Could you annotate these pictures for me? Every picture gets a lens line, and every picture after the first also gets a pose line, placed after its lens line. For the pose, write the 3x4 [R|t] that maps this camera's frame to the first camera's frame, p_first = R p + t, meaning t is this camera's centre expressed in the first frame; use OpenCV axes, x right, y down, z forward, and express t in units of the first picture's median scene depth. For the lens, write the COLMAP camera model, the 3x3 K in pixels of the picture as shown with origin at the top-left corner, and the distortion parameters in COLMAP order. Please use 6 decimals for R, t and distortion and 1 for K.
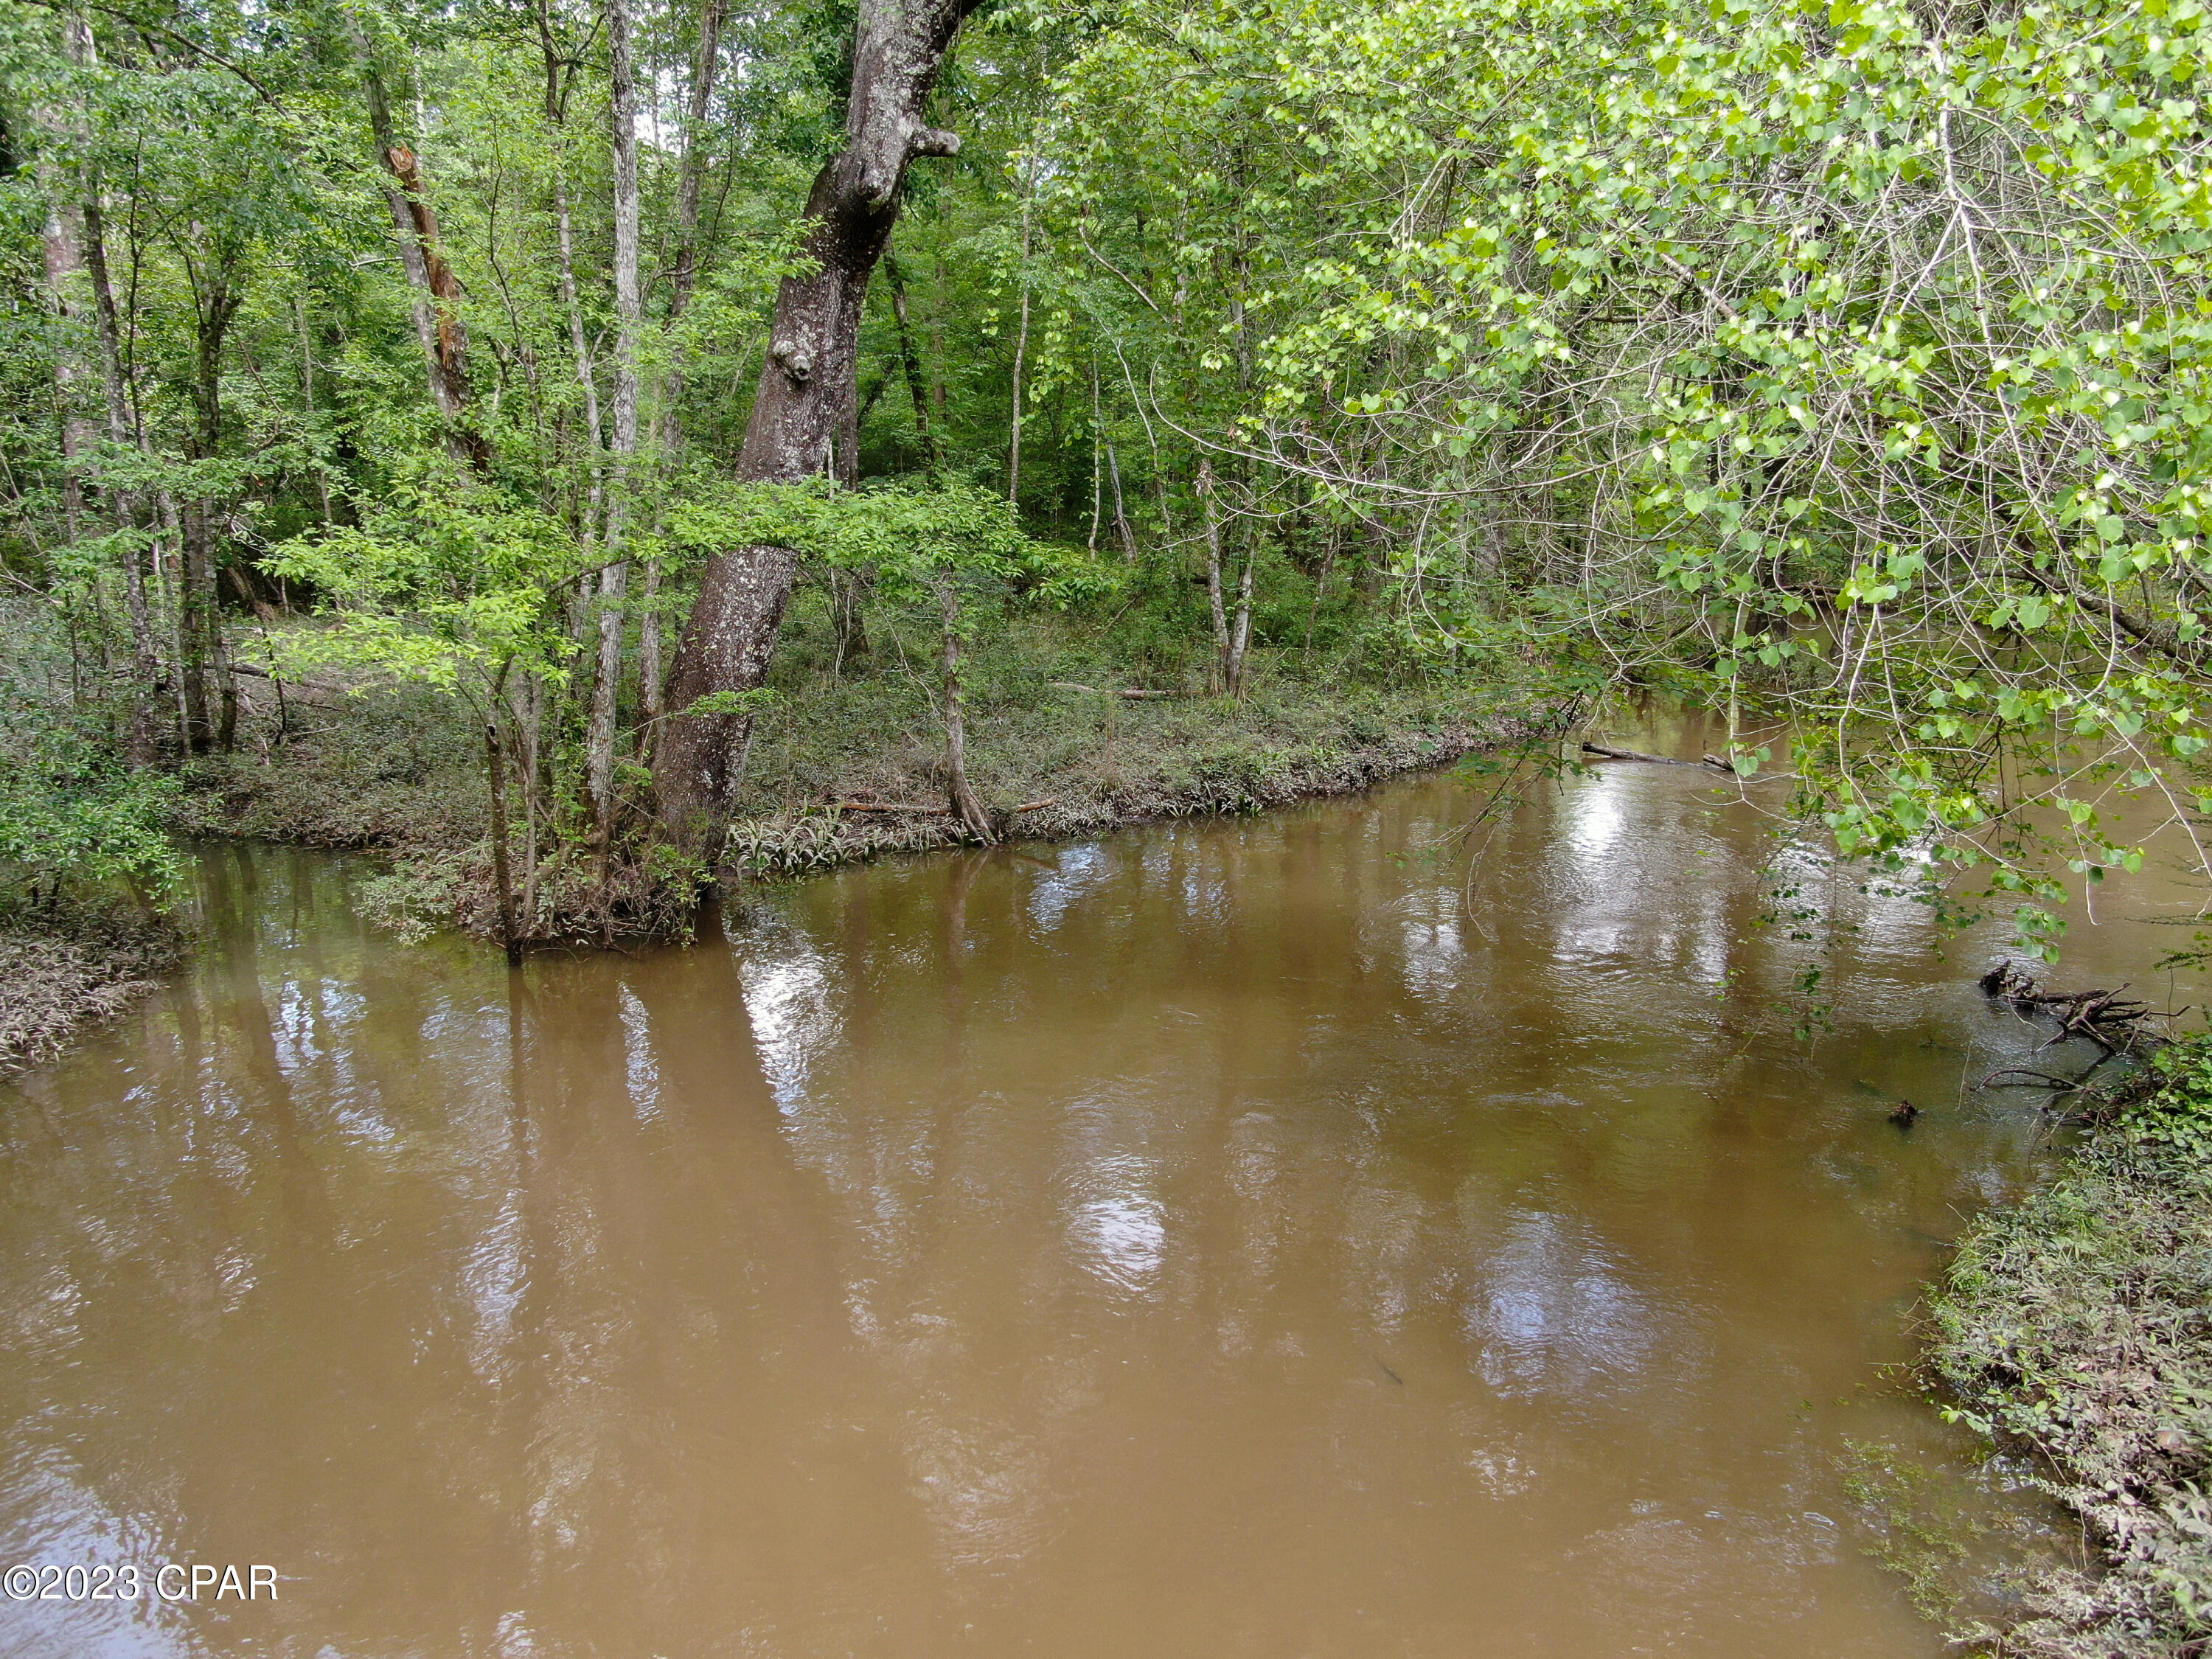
lens RADIAL K [[1603.5, 0, 1106.0], [0, 1603.5, 829.5], [0, 0, 1]] dist [-0.013817, 0.004642]
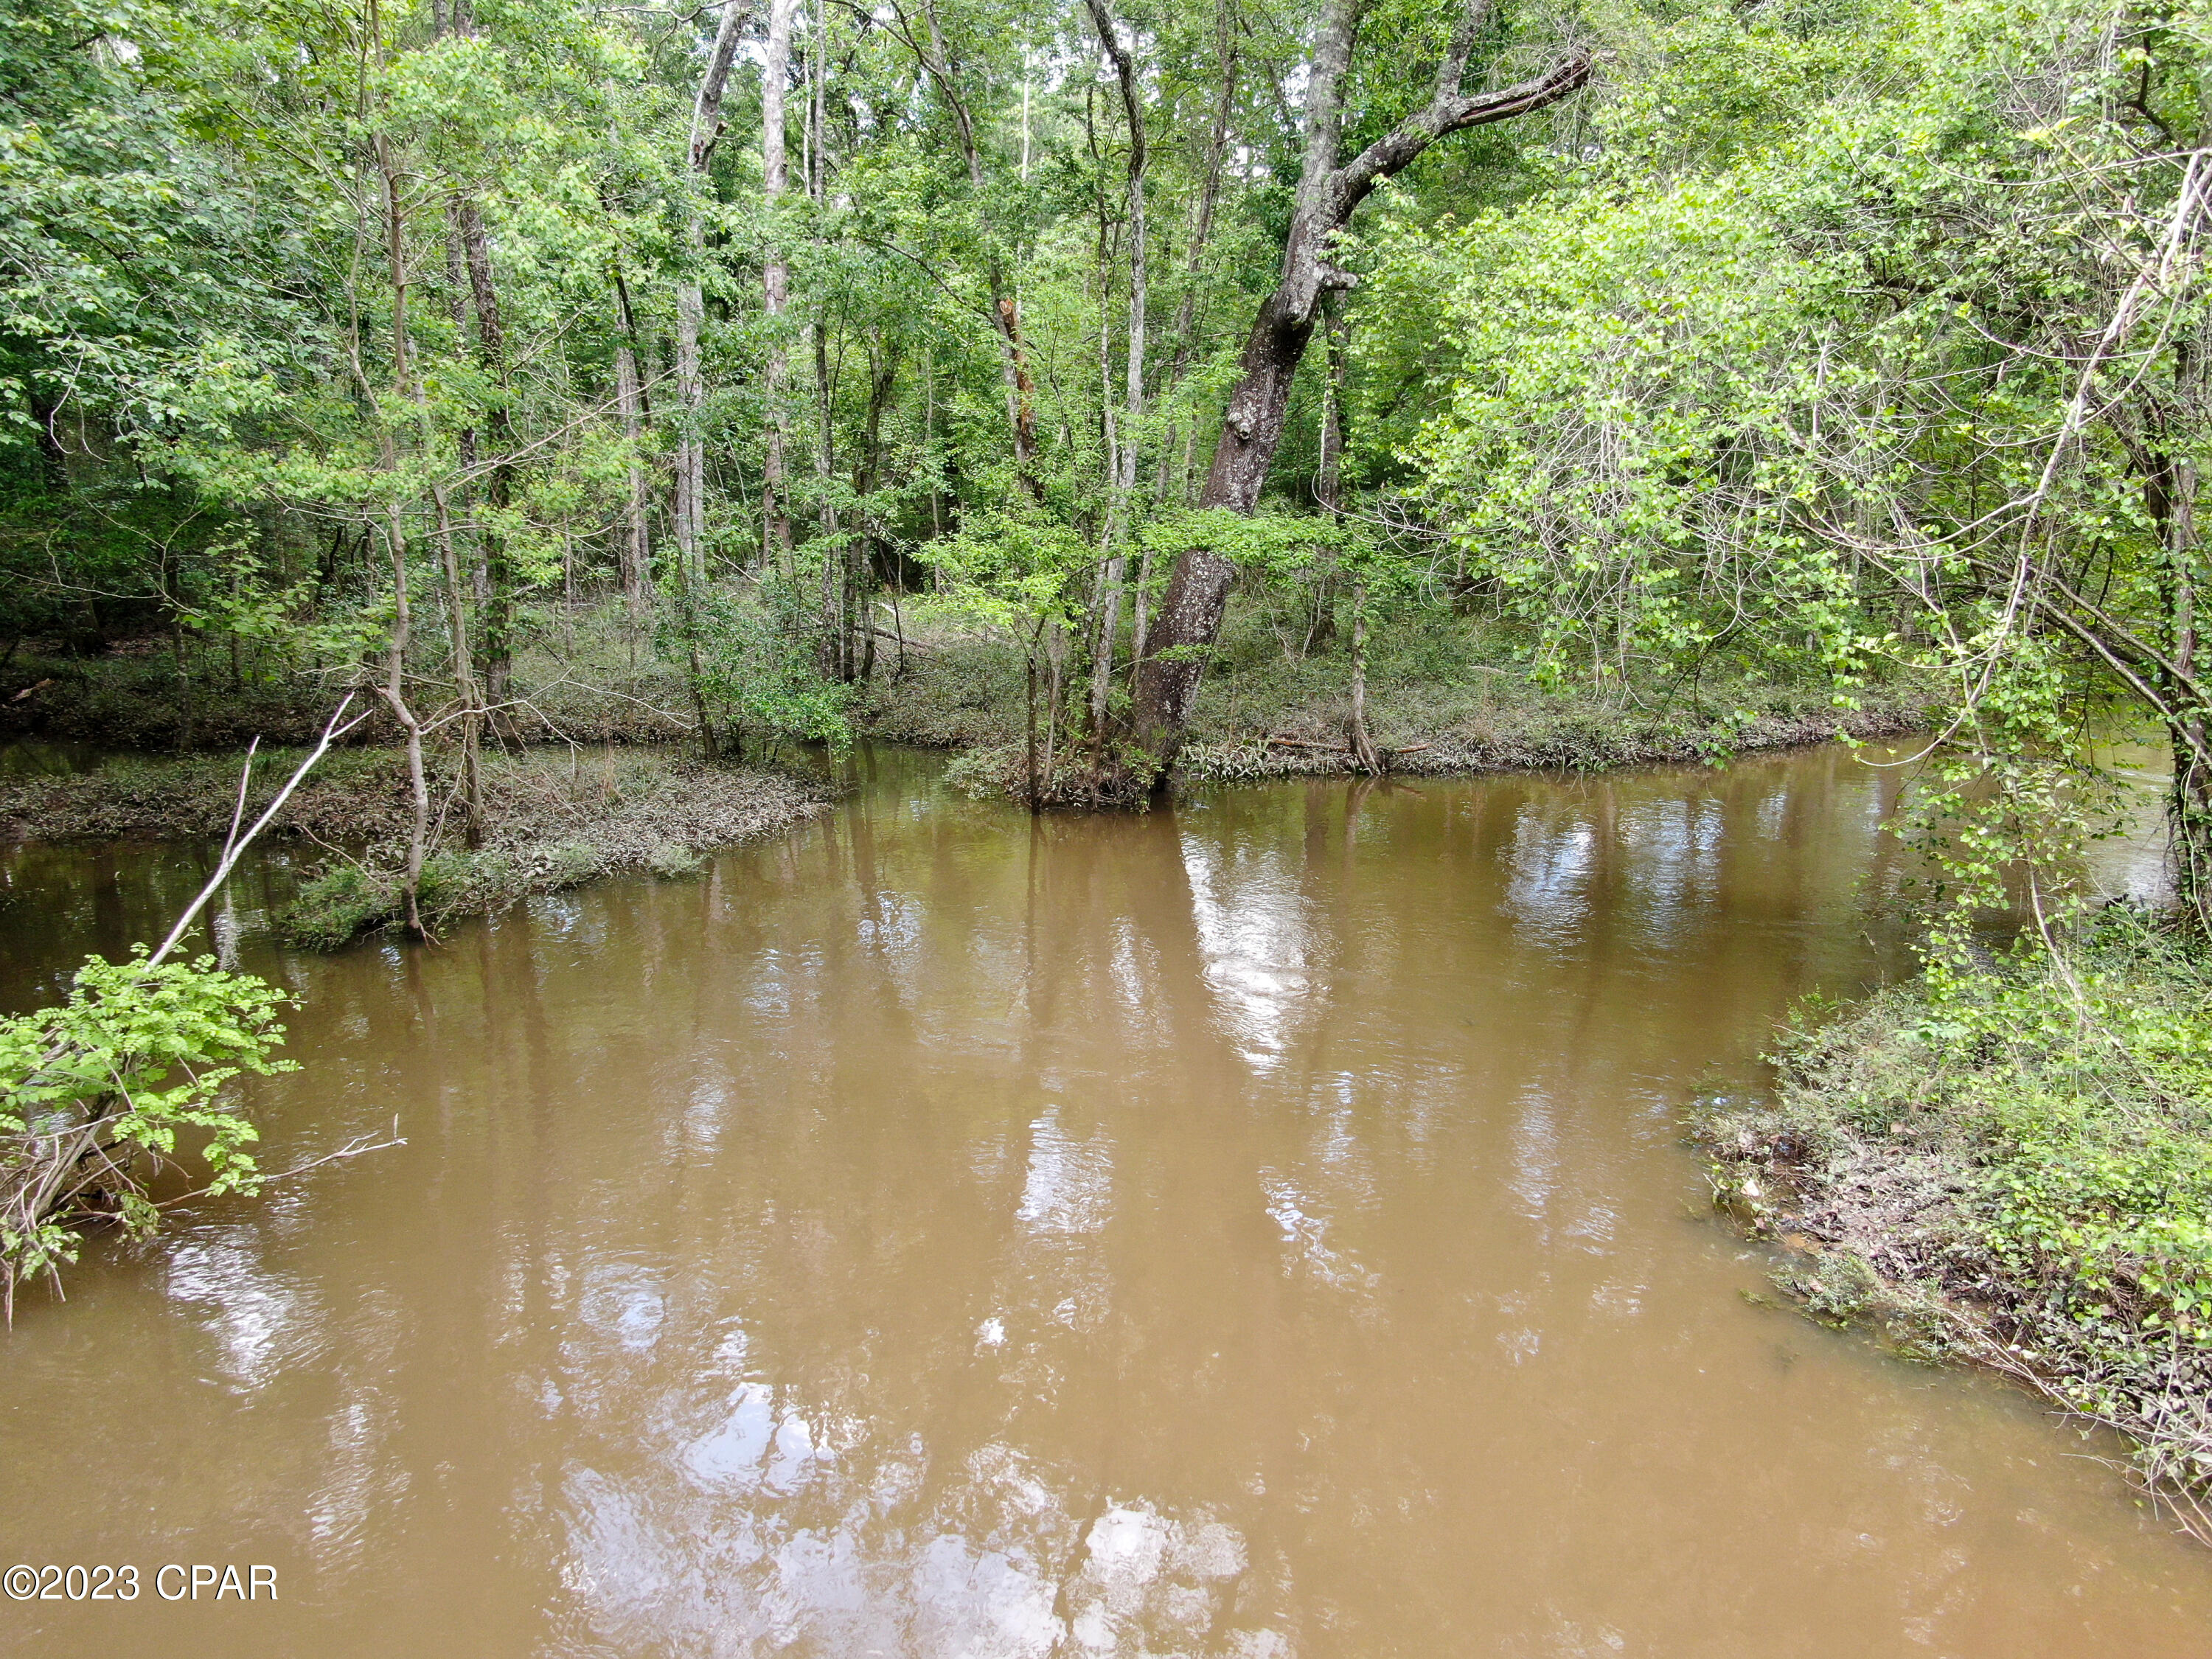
lens RADIAL K [[1603.5, 0, 1106.0], [0, 1603.5, 829.5], [0, 0, 1]] dist [-0.013817, 0.004642]
pose [[0.944616, 0.074215, -0.319675, 0.177908], [-0.074717, 0.997147, 0.010713, 0.069819], [0.319558, 0.013765, 0.947467, -0.416386]]
